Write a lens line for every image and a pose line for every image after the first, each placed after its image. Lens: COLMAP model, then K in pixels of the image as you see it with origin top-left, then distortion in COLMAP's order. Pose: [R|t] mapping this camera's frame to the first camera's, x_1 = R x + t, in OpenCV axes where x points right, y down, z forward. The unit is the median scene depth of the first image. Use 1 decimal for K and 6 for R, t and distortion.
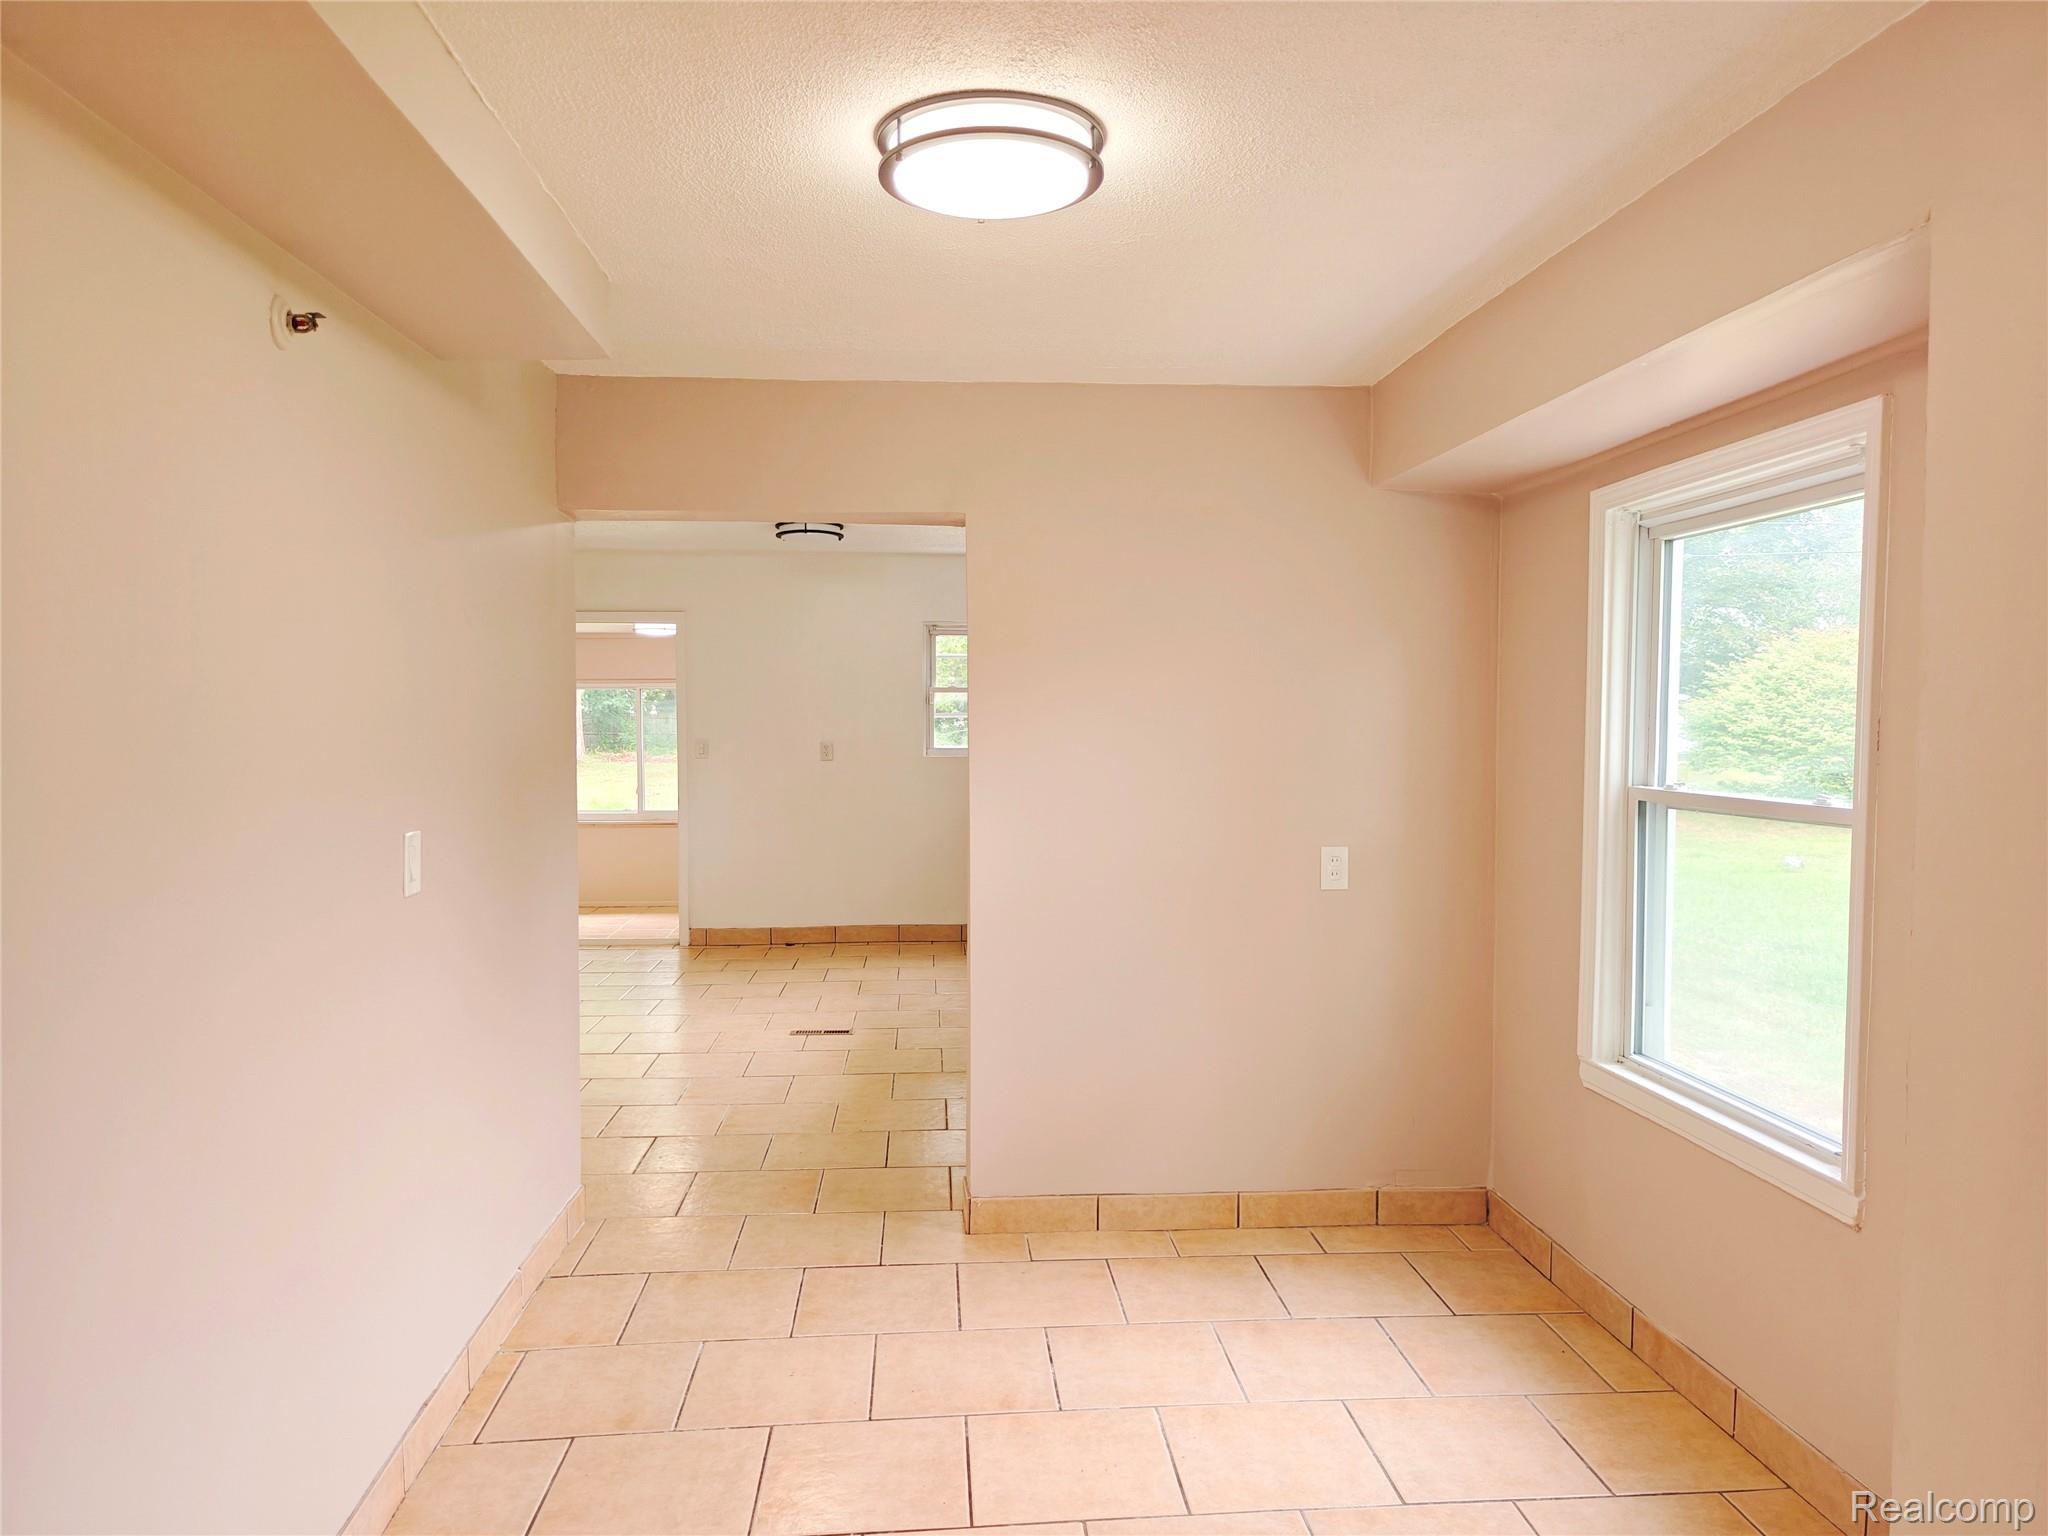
lens RADIAL K [[1392.9, 0, 1022.1], [0, 1392.9, 771.0], [0, 0, 1]] dist [0.029075, -0.037516]
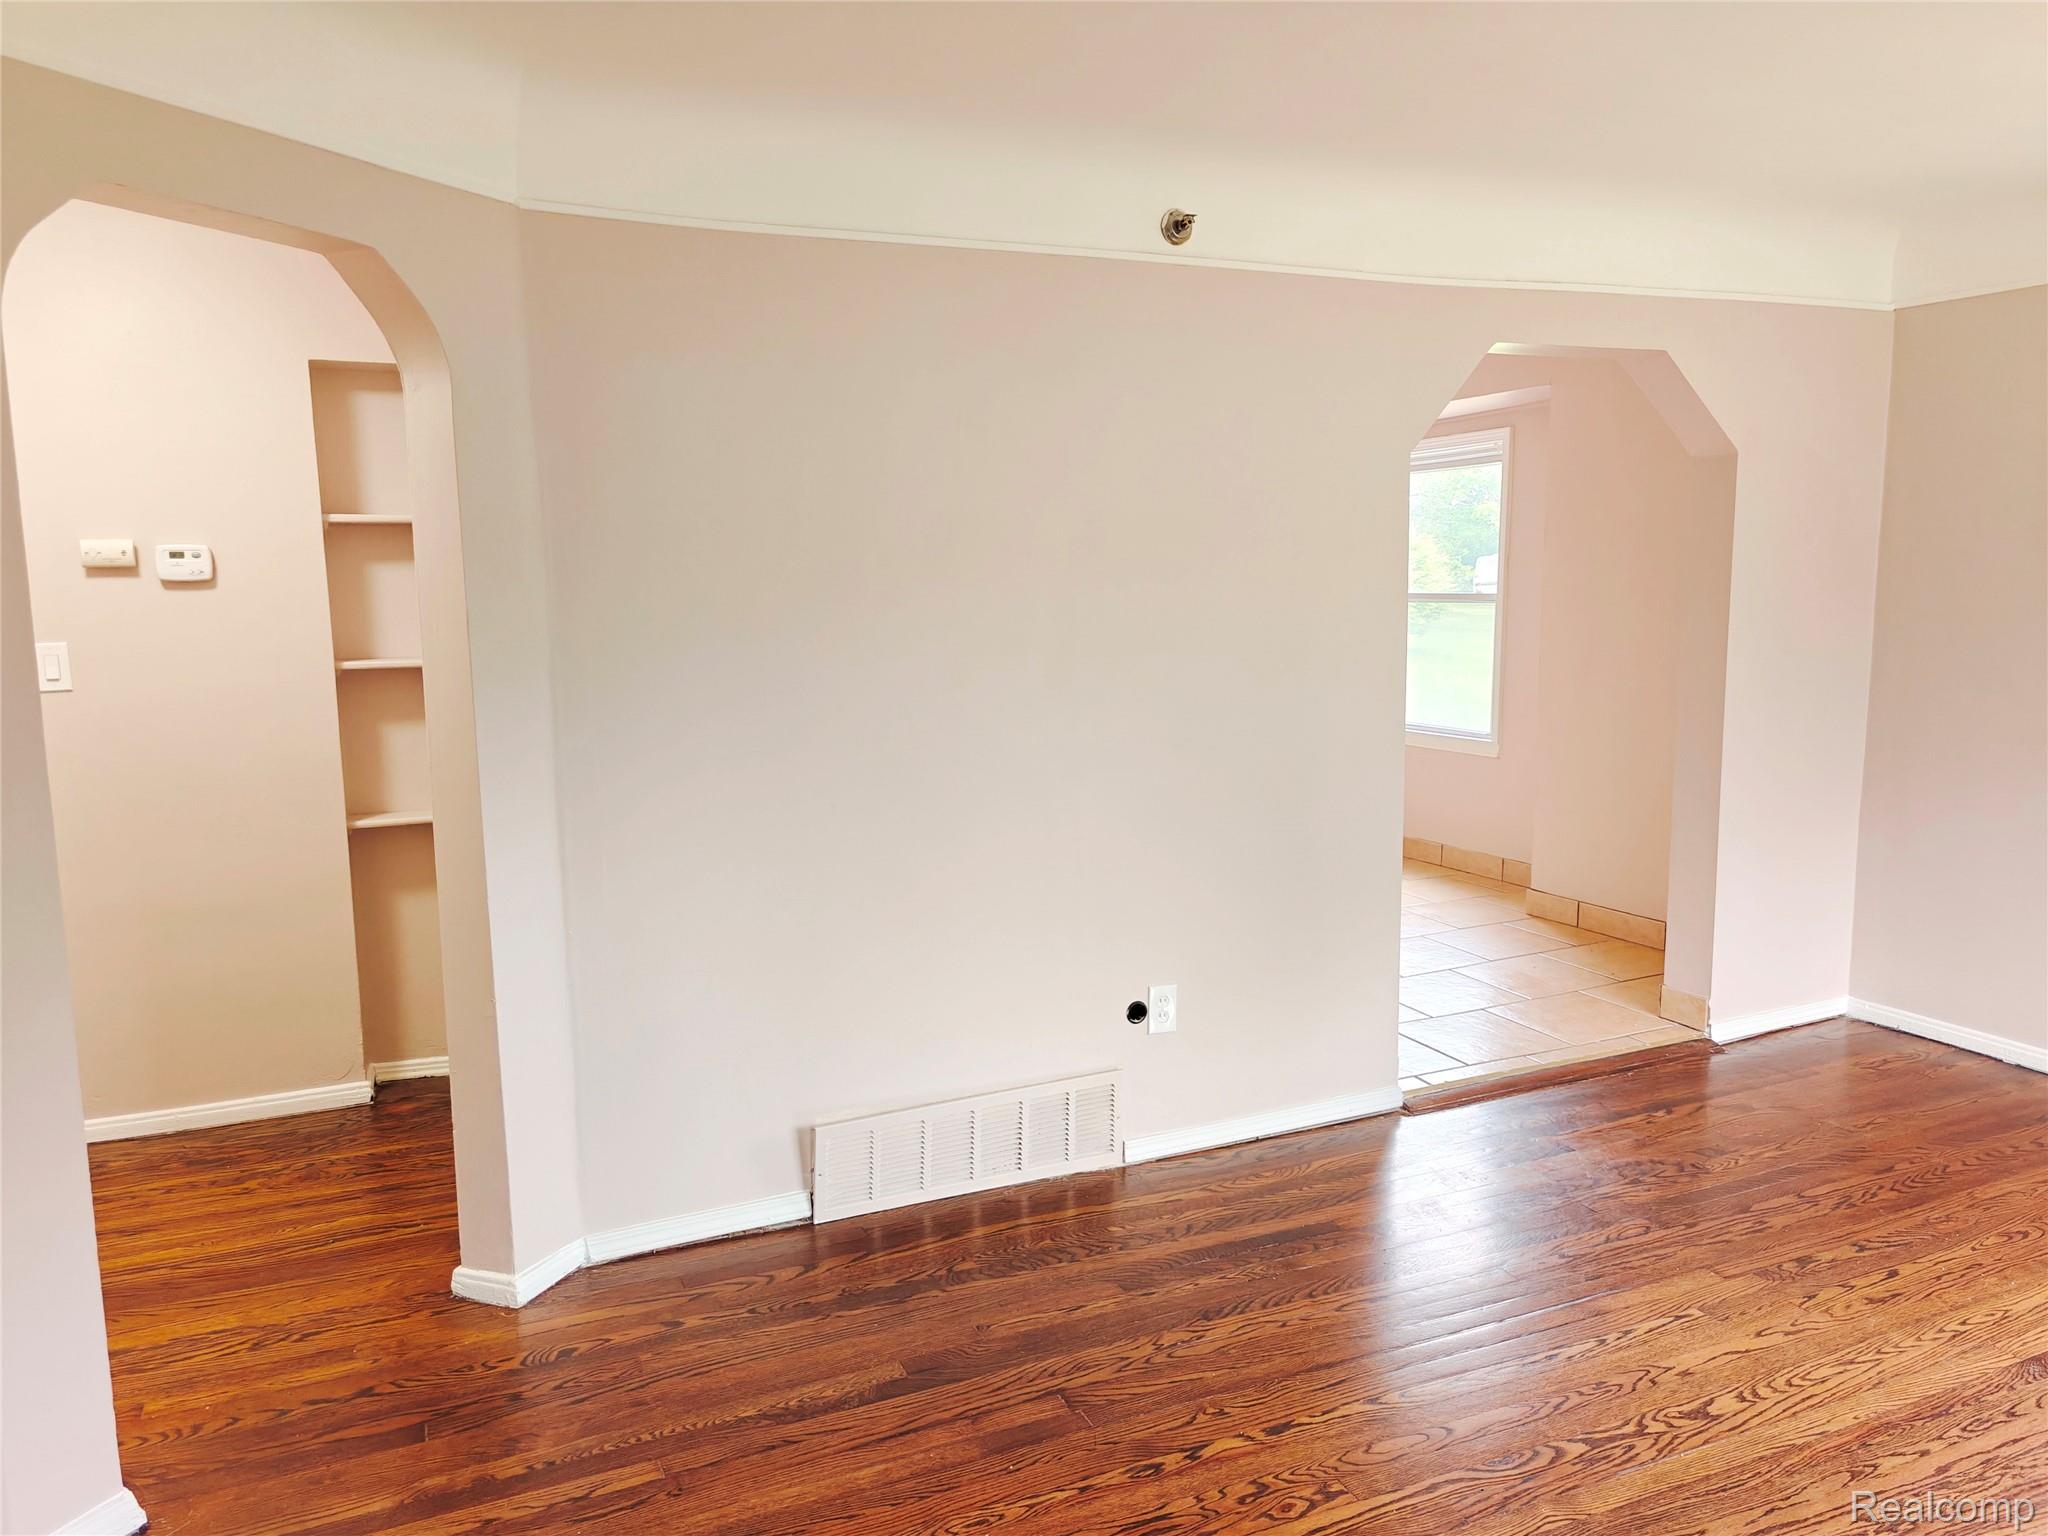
lens RADIAL K [[1392.9, 0, 1035.0], [0, 1392.9, 759.2], [0, 0, 1]] dist [0.029075, -0.037516]
pose [[0.951800, -0.053144, 0.302080, -0.276344], [0.025986, 0.995306, 0.093225, 0.019979], [-0.305617, -0.080882, 0.948713, -0.326852]]
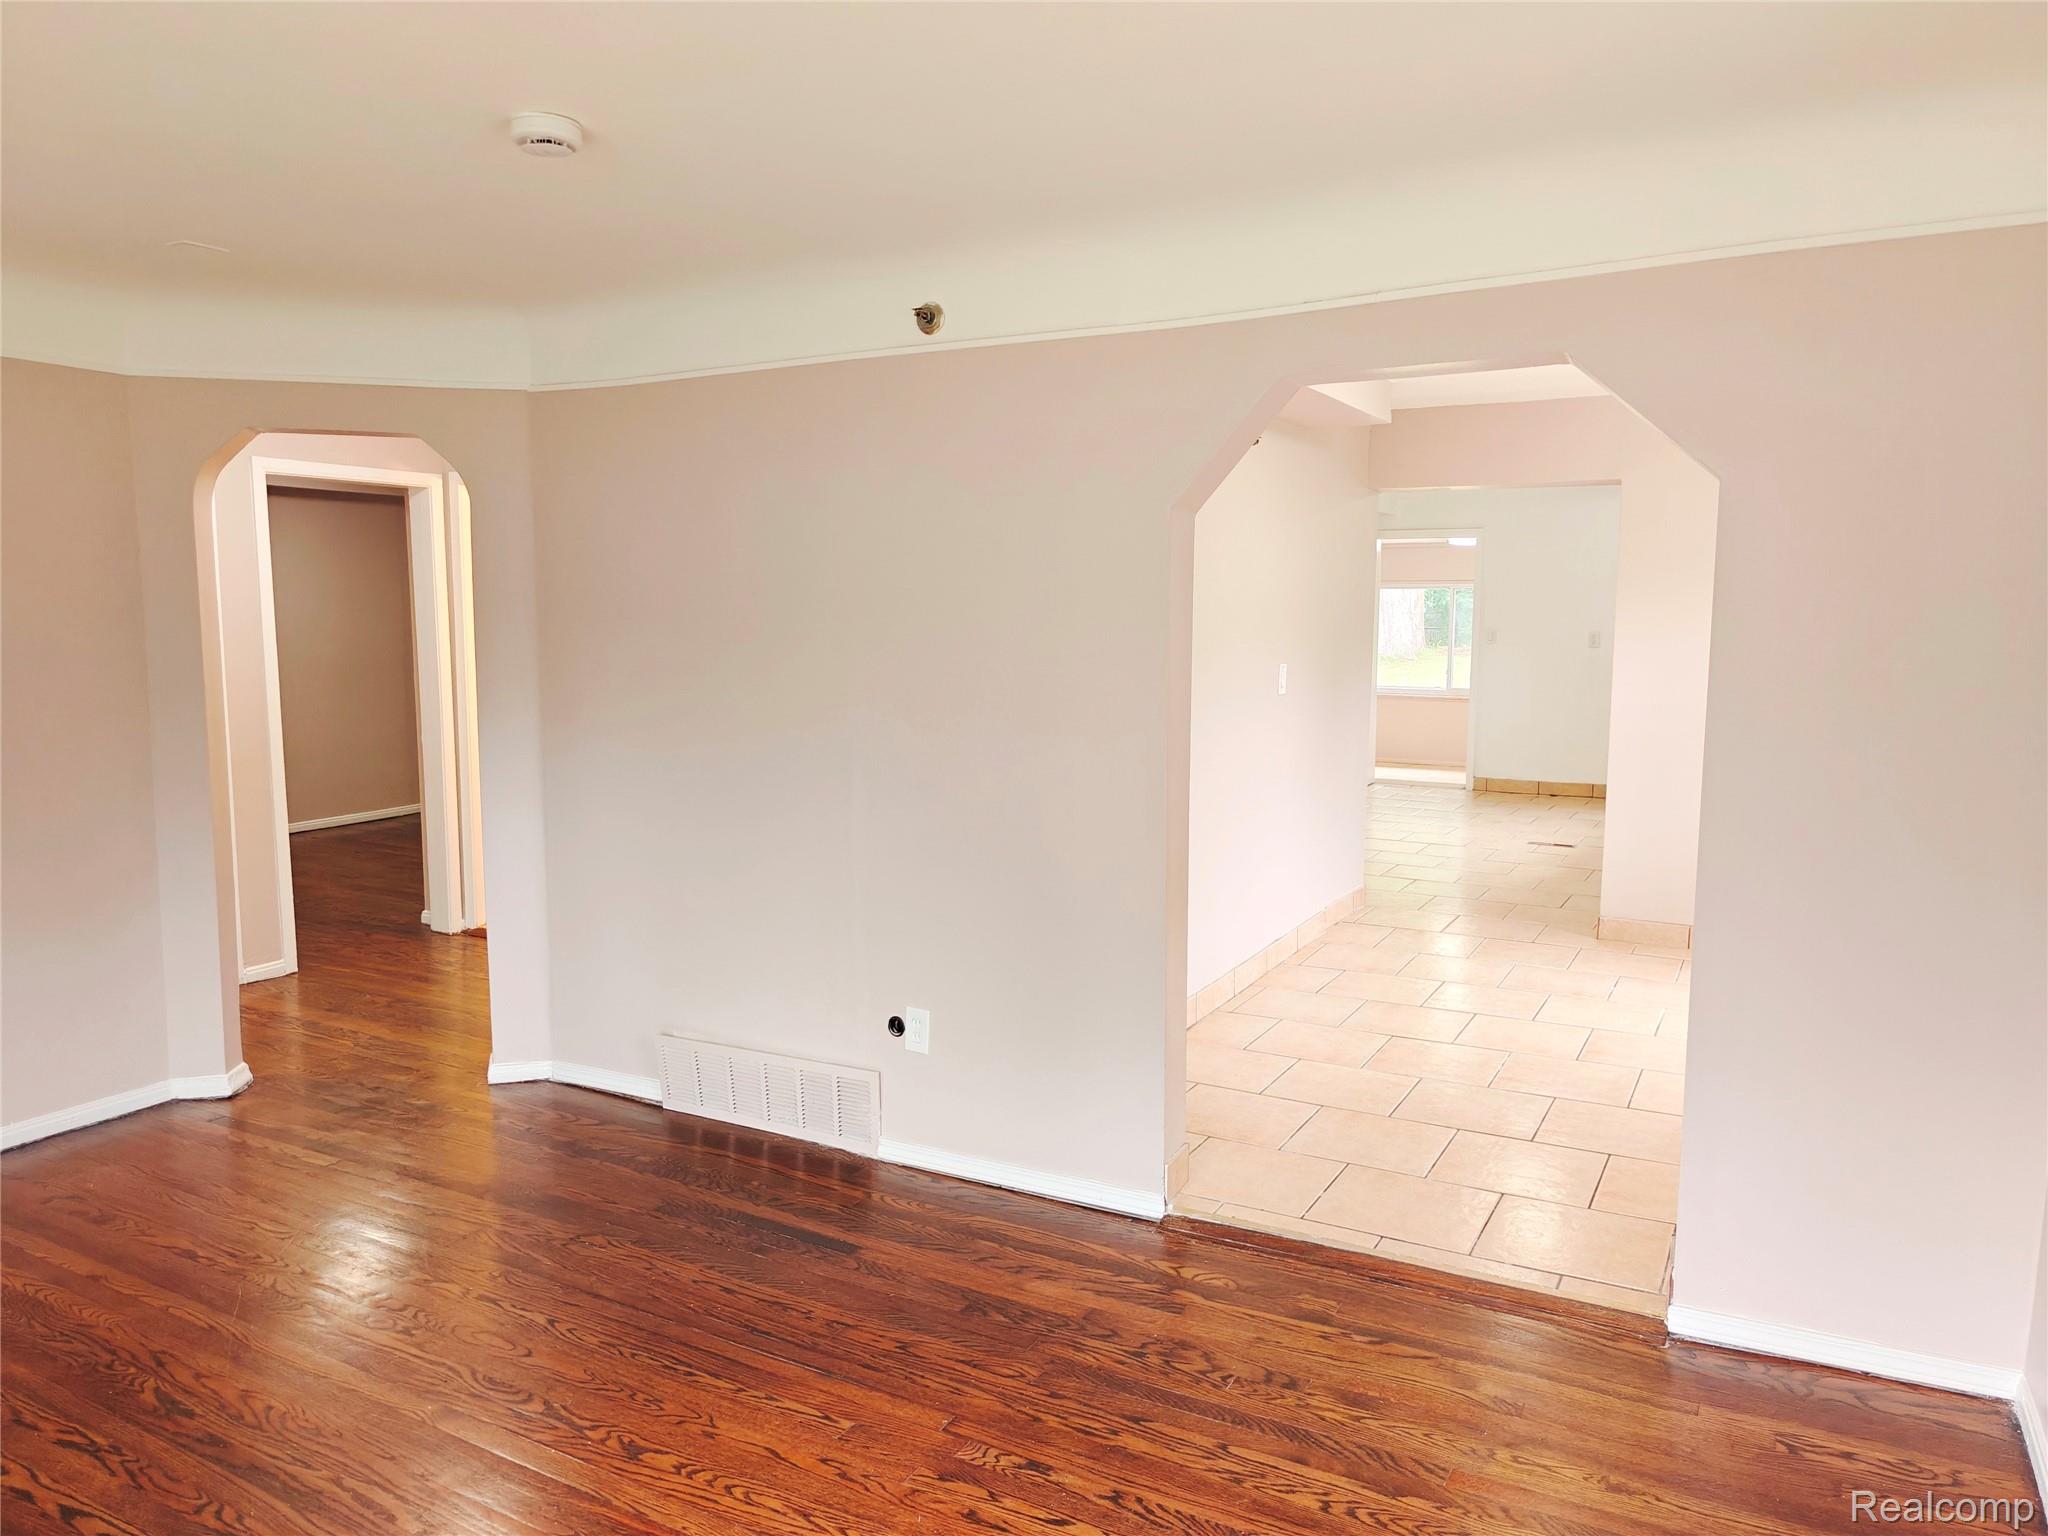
lens RADIAL K [[1392.9, 0, 1020.6], [0, 1392.9, 768.3], [0, 0, 1]] dist [0.029075, -0.037516]
pose [[0.830735, 0.066375, -0.552697, 0.127794], [-0.025892, 0.996399, 0.080743, 0.012007], [0.556066, -0.052766, 0.829461, -0.304572]]
